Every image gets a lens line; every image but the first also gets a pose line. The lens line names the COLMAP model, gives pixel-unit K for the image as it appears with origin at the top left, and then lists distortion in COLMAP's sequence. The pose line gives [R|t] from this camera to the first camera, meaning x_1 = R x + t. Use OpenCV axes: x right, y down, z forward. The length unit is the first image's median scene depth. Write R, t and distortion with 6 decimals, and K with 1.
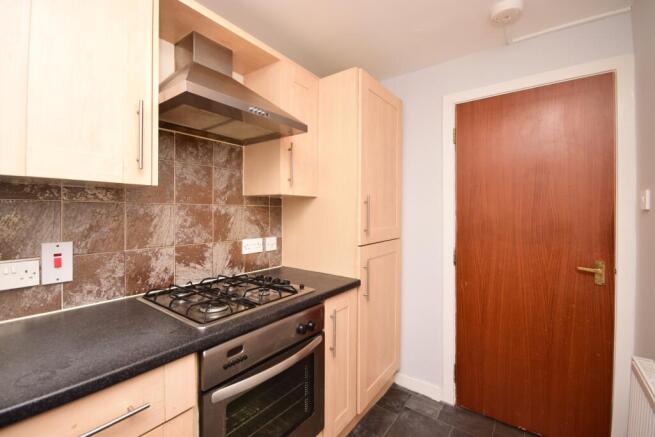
lens RADIAL K [[283.4, 0, 326.0], [0, 283.4, 215.9], [0, 0, 1]] dist [0.003015, 0.000006]
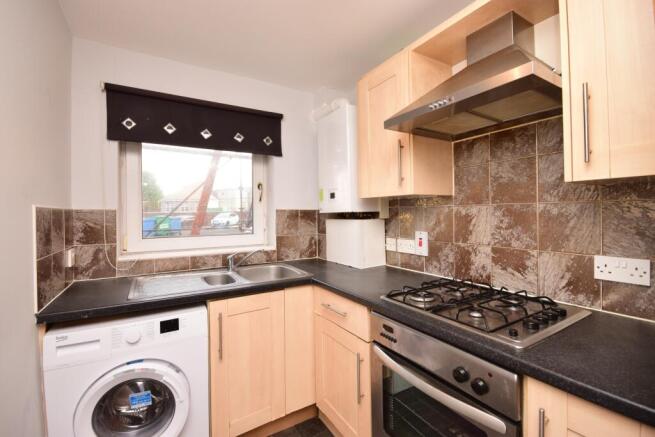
lens RADIAL K [[283.4, 0, 326.4], [0, 283.4, 213.9], [0, 0, 1]] dist [0.003015, 0.000006]
pose [[-0.356637, 0.000474, -0.934243, 0.601530], [-0.005480, 0.999982, 0.002599, -0.007820], [0.934227, 0.006046, -0.356628, 0.787603]]
